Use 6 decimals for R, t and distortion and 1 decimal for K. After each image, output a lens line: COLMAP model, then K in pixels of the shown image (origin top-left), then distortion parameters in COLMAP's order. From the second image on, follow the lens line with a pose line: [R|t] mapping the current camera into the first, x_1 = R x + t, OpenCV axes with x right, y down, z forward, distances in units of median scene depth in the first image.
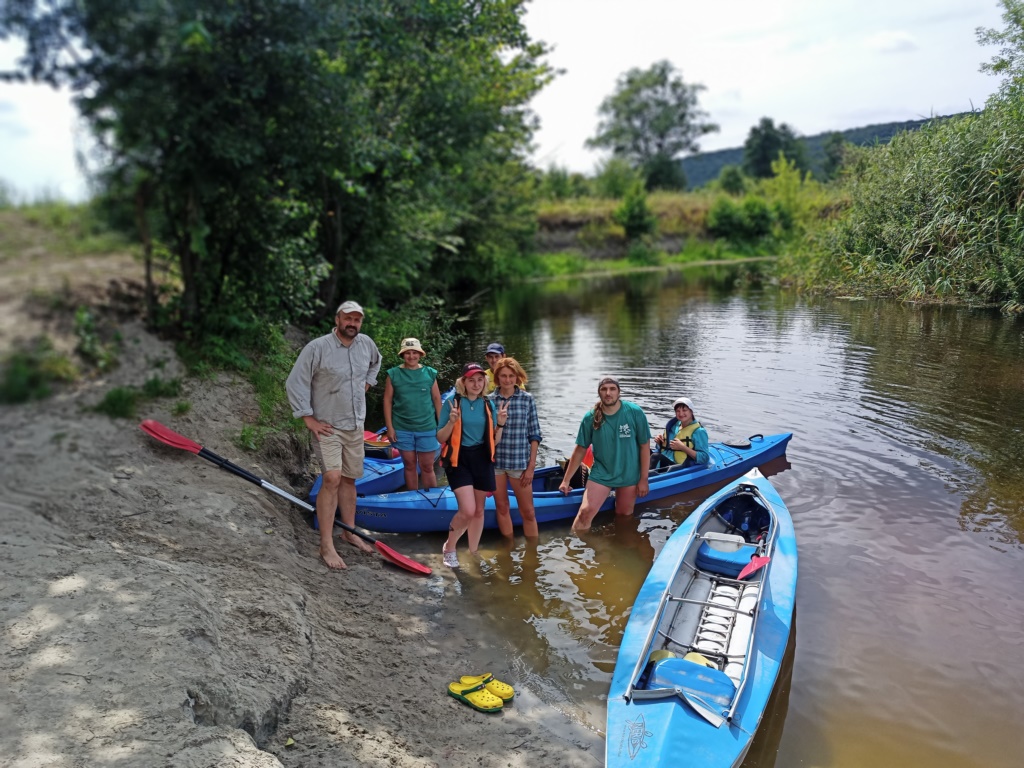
lens RADIAL K [[809.9, 0, 511.5], [0, 809.9, 389.6], [0, 0, 1]] dist [0.058507, -0.000368]
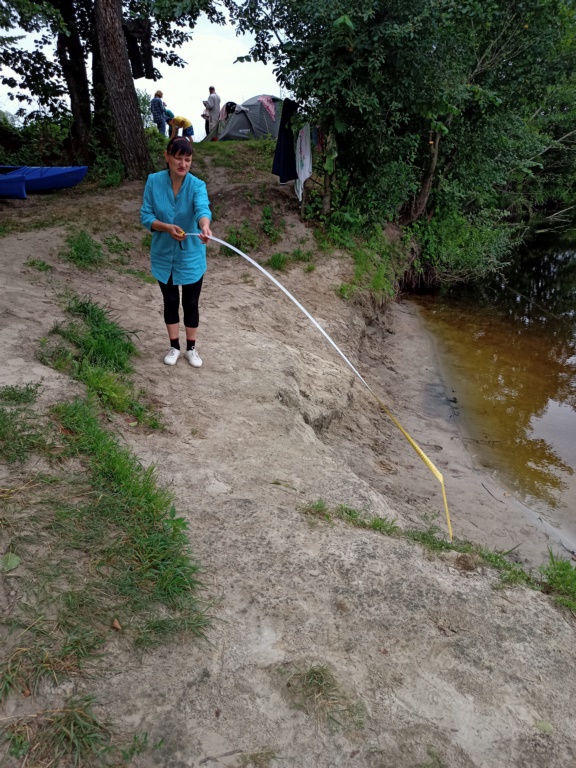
lens RADIAL K [[607.5, 0, 287.0], [0, 607.5, 381.8], [0, 0, 1]] dist [0.058507, -0.000368]
pose [[0.891878, 0.174452, -0.417277, 0.104012], [-0.104904, 0.977248, 0.184342, 0.022739], [0.439942, -0.120636, 0.889887, -0.140387]]
